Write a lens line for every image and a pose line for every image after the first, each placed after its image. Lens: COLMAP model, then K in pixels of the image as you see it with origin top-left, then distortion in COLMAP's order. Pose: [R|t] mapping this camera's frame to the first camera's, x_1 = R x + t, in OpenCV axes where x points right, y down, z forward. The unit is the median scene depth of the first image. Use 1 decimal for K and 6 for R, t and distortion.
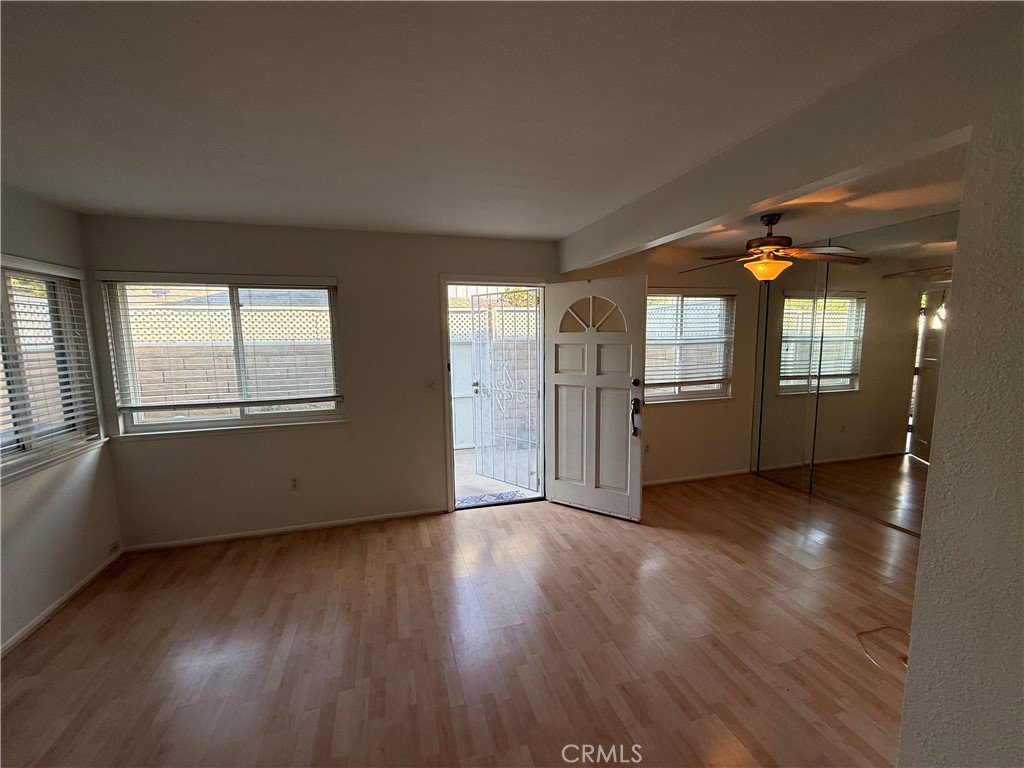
lens RADIAL K [[428.7, 0, 512.0], [0, 428.7, 384.0], [0, 0, 1]] dist [0.000766, 0.000009]
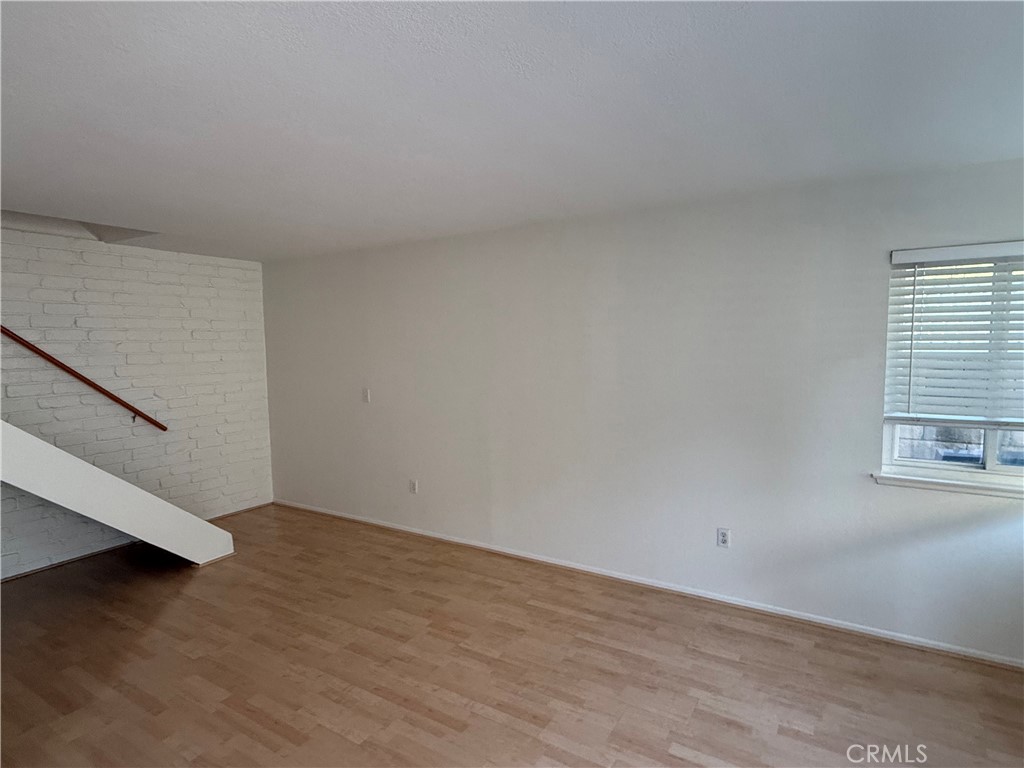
lens RADIAL K [[561.8, 0, 512.0], [0, 561.8, 384.0], [0, 0, 1]] dist [-0.000139, 0.000051]
pose [[-0.740084, 0.075193, -0.668298, 0.198655], [-0.060653, 0.982217, 0.177681, -0.101836], [0.669774, 0.172033, -0.722362, 0.753802]]
